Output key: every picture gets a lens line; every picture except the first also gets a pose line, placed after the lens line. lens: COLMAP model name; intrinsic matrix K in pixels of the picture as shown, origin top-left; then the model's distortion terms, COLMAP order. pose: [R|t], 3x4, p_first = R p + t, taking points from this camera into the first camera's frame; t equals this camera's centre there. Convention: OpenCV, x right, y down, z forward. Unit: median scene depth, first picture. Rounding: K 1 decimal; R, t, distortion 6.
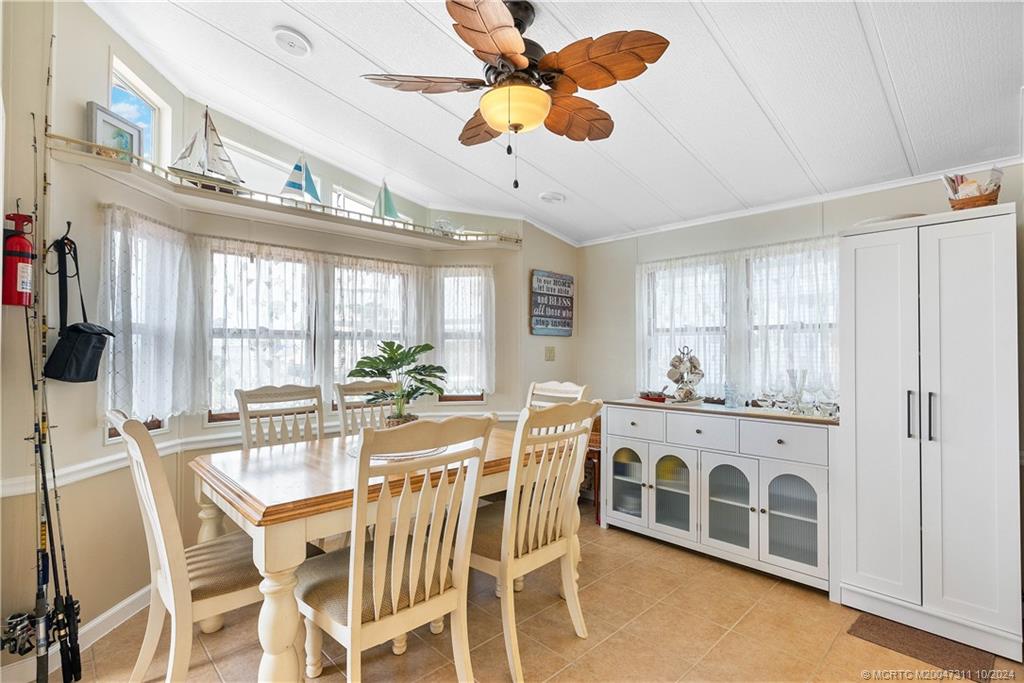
lens RADIAL K [[483.5, 0, 519.8], [0, 483.5, 341.6], [0, 0, 1]] dist [0.000731, 0.000285]
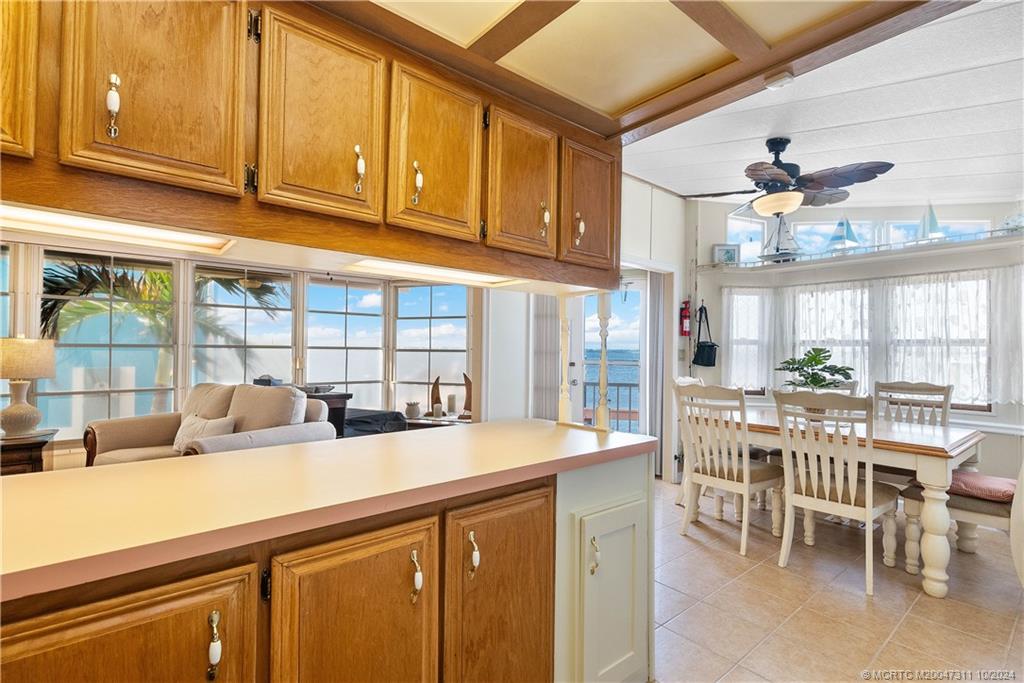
lens RADIAL K [[470.3, 0, 512.0], [0, 470.3, 341.5], [0, 0, 1]] dist [0.000055, 0.000079]
pose [[-0.087910, -0.021203, -0.995903, 1.071822], [0.002470, 0.999766, -0.021503, 0.006767], [0.996125, -0.004351, -0.087837, 0.187978]]
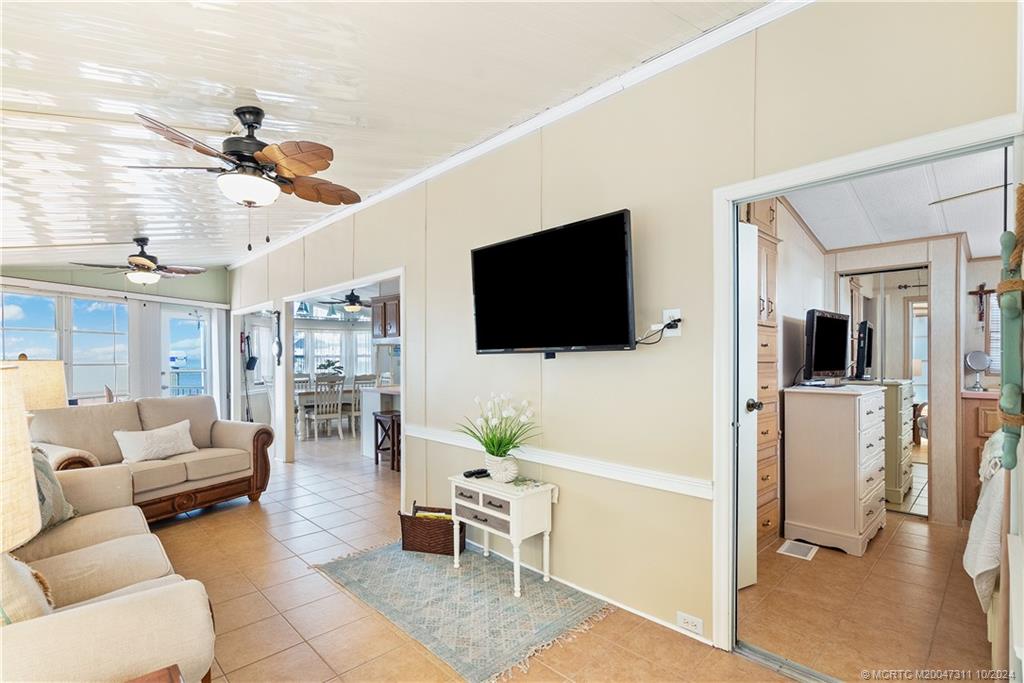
lens RADIAL K [[475.8, 0, 512.2], [0, 475.8, 362.5], [0, 0, 1]] dist [-0.000660, -0.000057]
pose [[0.999998, -0.001634, 0.000636, 0.892274], [0.001623, 0.999851, 0.017199, -0.033004], [-0.000664, -0.017198, 0.999852, -2.070046]]
